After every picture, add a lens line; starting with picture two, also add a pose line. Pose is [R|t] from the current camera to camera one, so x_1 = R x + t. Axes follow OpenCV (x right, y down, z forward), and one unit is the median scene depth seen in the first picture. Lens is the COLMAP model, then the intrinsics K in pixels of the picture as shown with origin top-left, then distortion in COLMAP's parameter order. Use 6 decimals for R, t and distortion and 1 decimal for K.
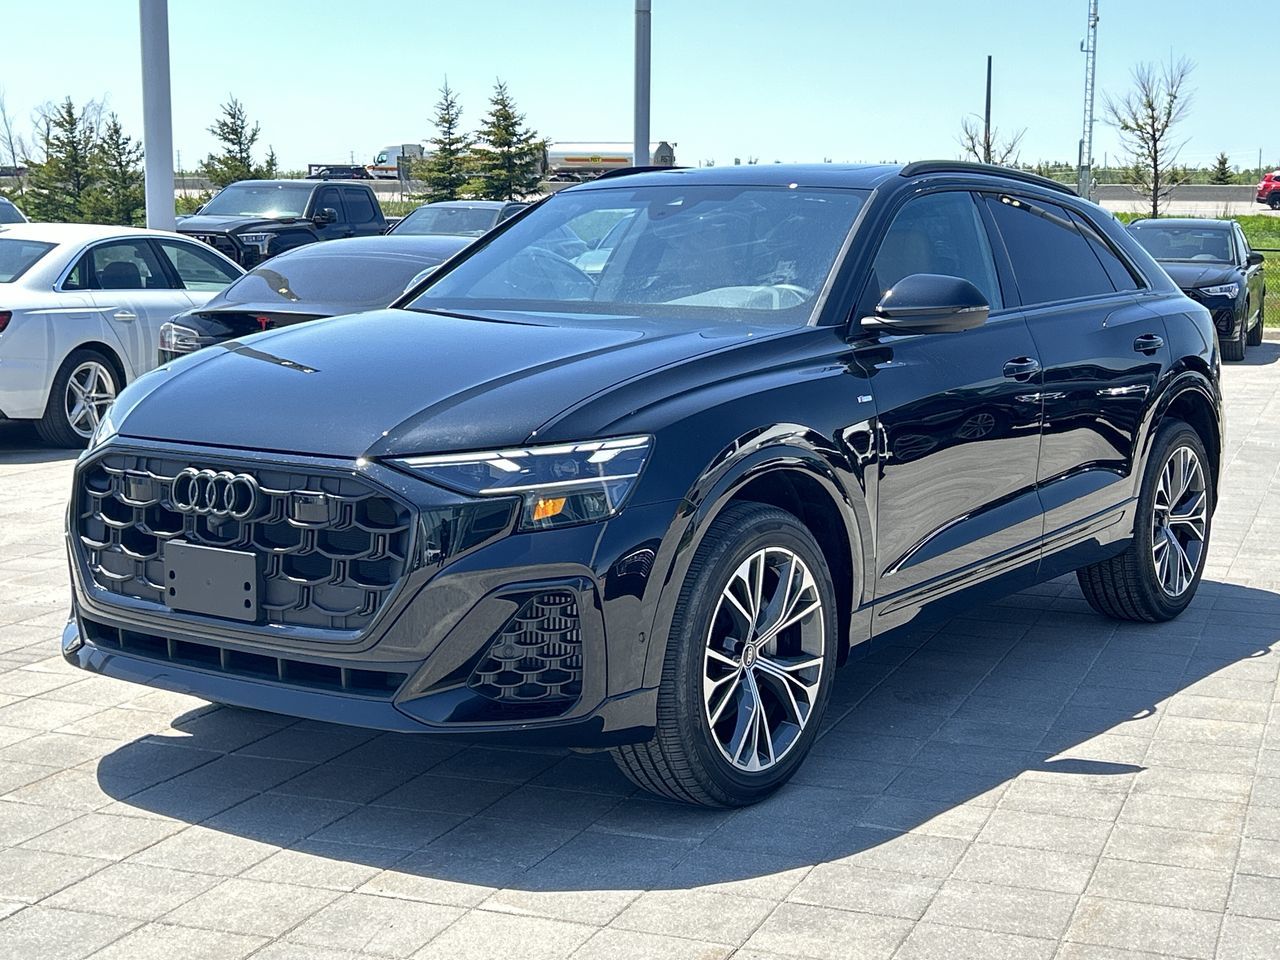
lens RADIAL K [[1875.2, 0, 658.3], [0, 1875.2, 479.4], [0, 0, 1]] dist [0.232990, -0.748158]
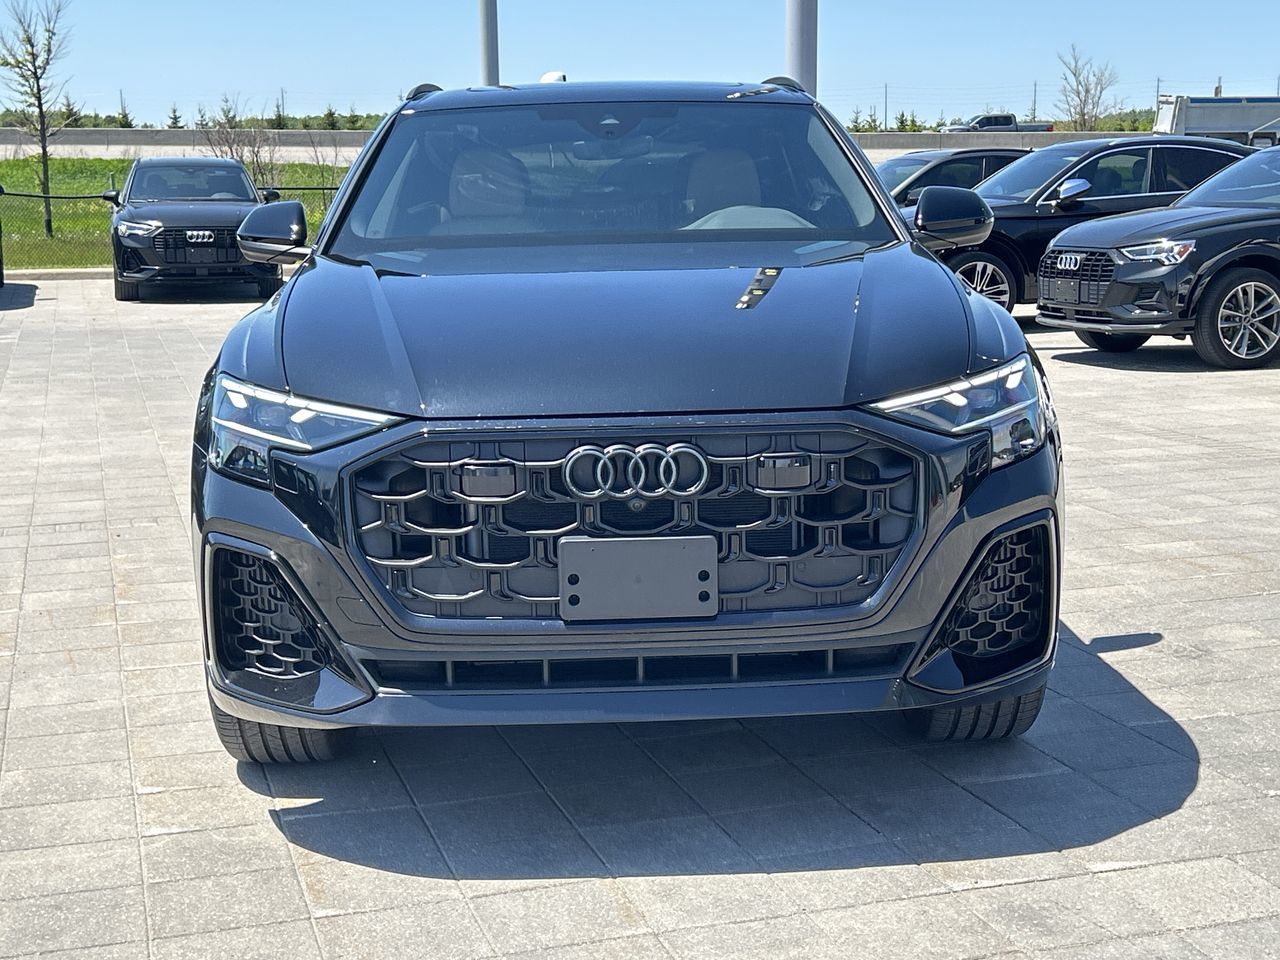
lens RADIAL K [[1892.4, 0, 648.1], [0, 1892.4, 475.3], [0, 0, 1]] dist [0.243788, -0.855606]
pose [[0.799388, -0.119155, 0.588880, -0.670106], [0.104453, 0.992773, 0.059087, -0.036892], [-0.591665, 0.014277, 0.806057, 0.311638]]
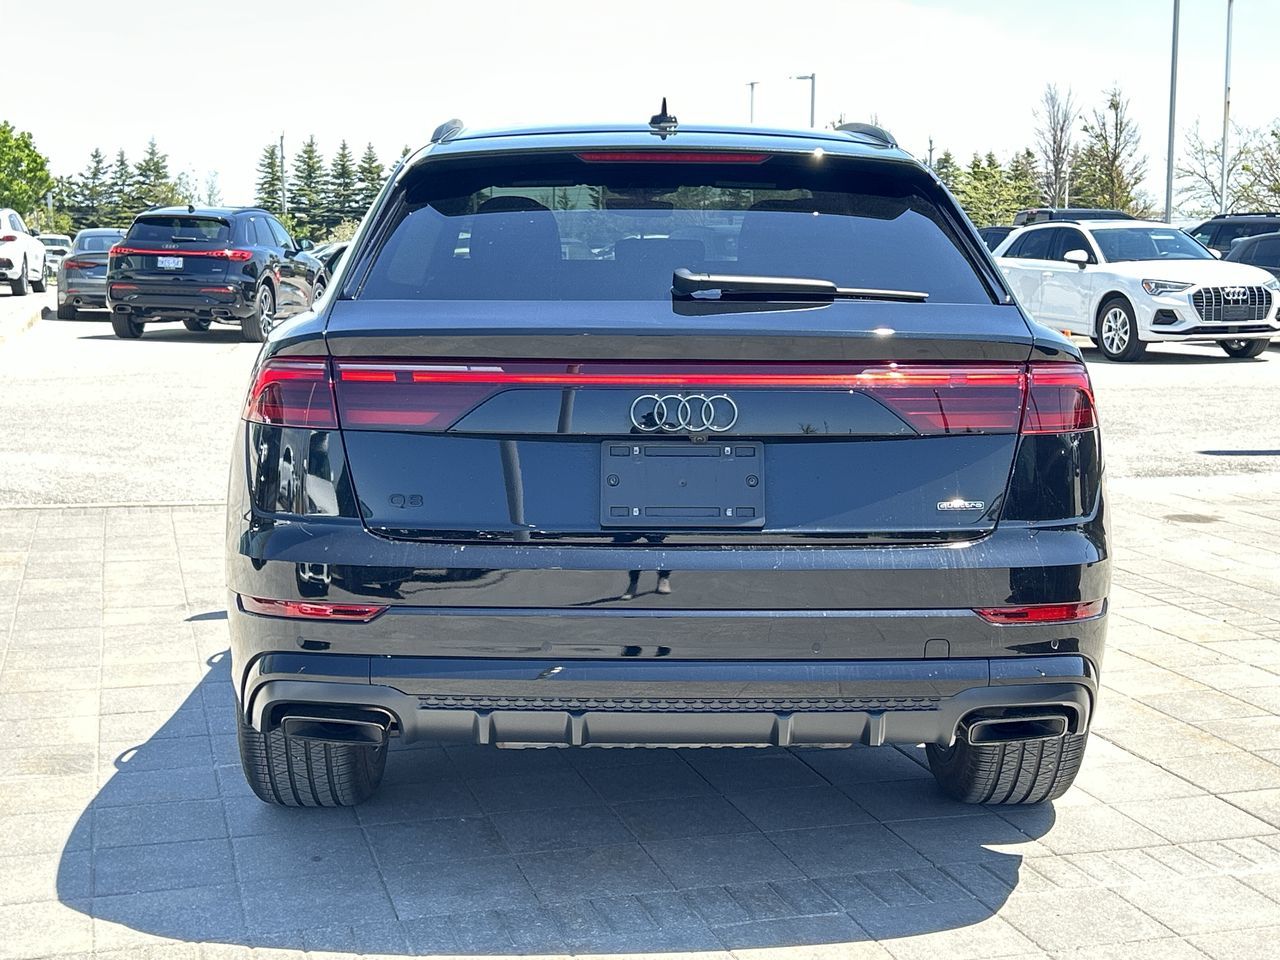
lens RADIAL K [[1803.4, 0, 634.8], [0, 1803.4, 481.5], [0, 0, 1]] dist [0.225552, -0.735176]
pose [[-0.806473, 0.065942, -0.587582, 0.801904], [-0.089852, 0.968552, 0.232020, -0.280184], [0.584404, 0.239913, -0.775186, 2.315068]]
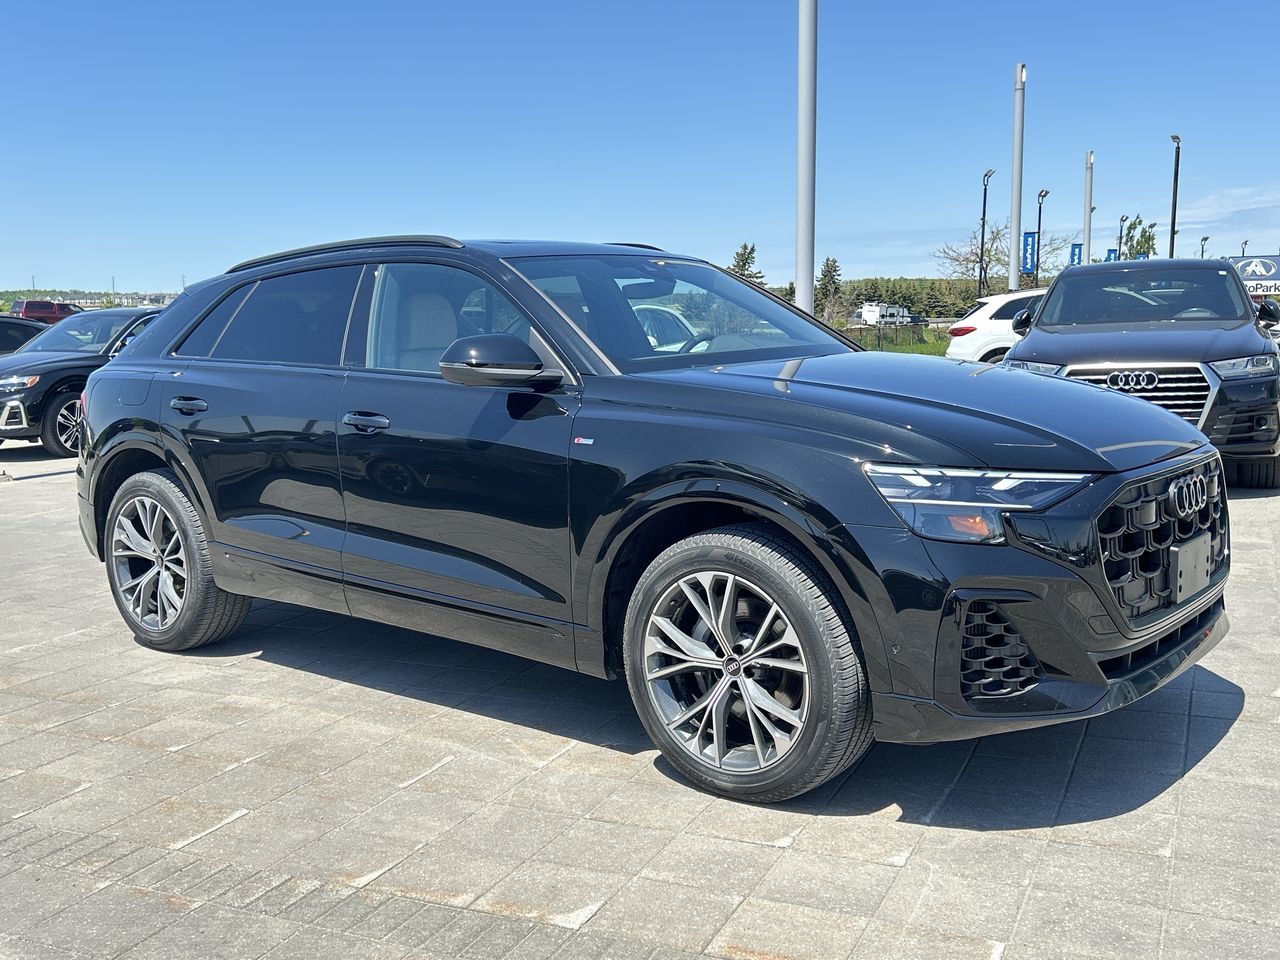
lens RADIAL K [[1265.9, 0, 635.1], [0, 1265.9, 479.9], [0, 0, 1]] dist [0.126513, -0.265410]
pose [[0.077140, -0.139933, 0.987151, -0.997701], [0.154456, 0.979826, 0.126825, -0.149504], [-0.984984, 0.142688, 0.097198, 1.185688]]
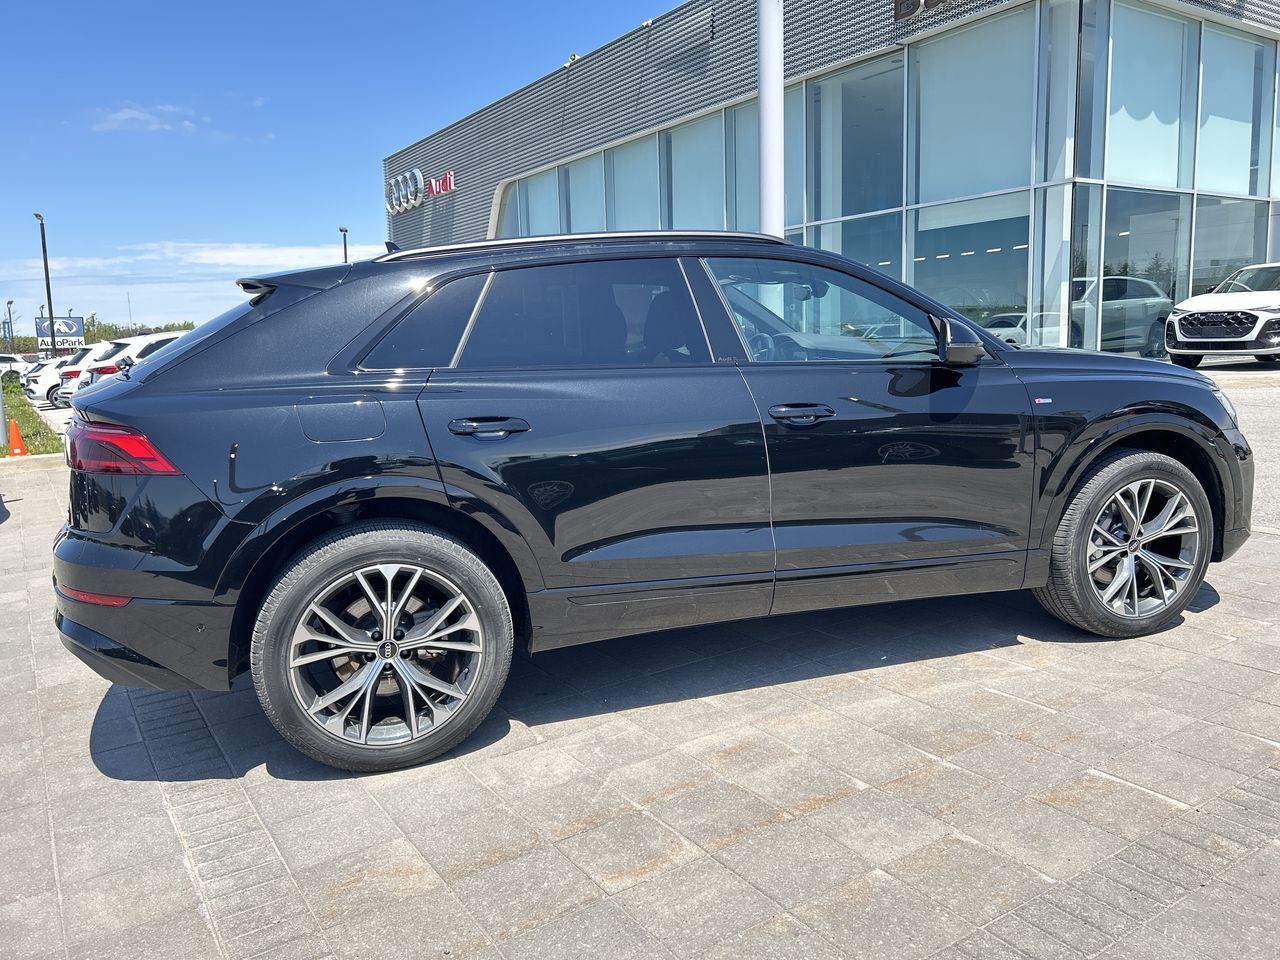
lens RADIAL K [[958.3, 0, 649.7], [0, 958.3, 468.5], [0, 0, 1]] dist [0.054368, -0.055074]
pose [[-0.807857, -0.063354, 0.585964, -0.411378], [0.107066, 0.961889, 0.251609, -0.252607], [-0.579572, 0.266001, -0.770285, 2.077731]]
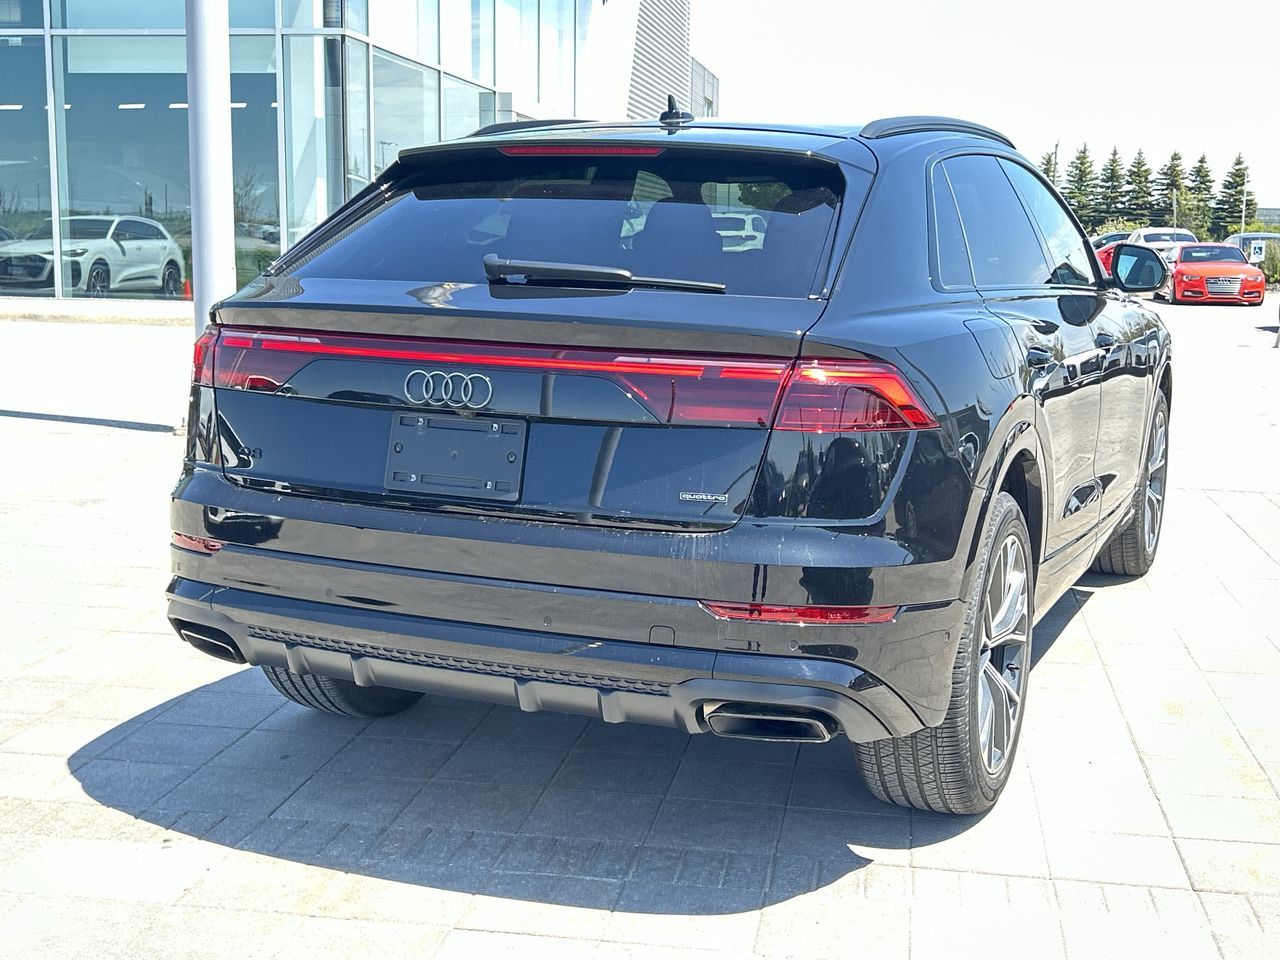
lens RADIAL K [[1595.4, 0, 645.1], [0, 1595.4, 483.3], [0, 0, 1]] dist [0.151605, -0.406783]
pose [[-0.982260, 0.004457, -0.187472, 0.404573], [-0.049444, 0.958187, 0.281839, -0.298897], [0.180889, 0.286108, -0.940968, 2.429109]]
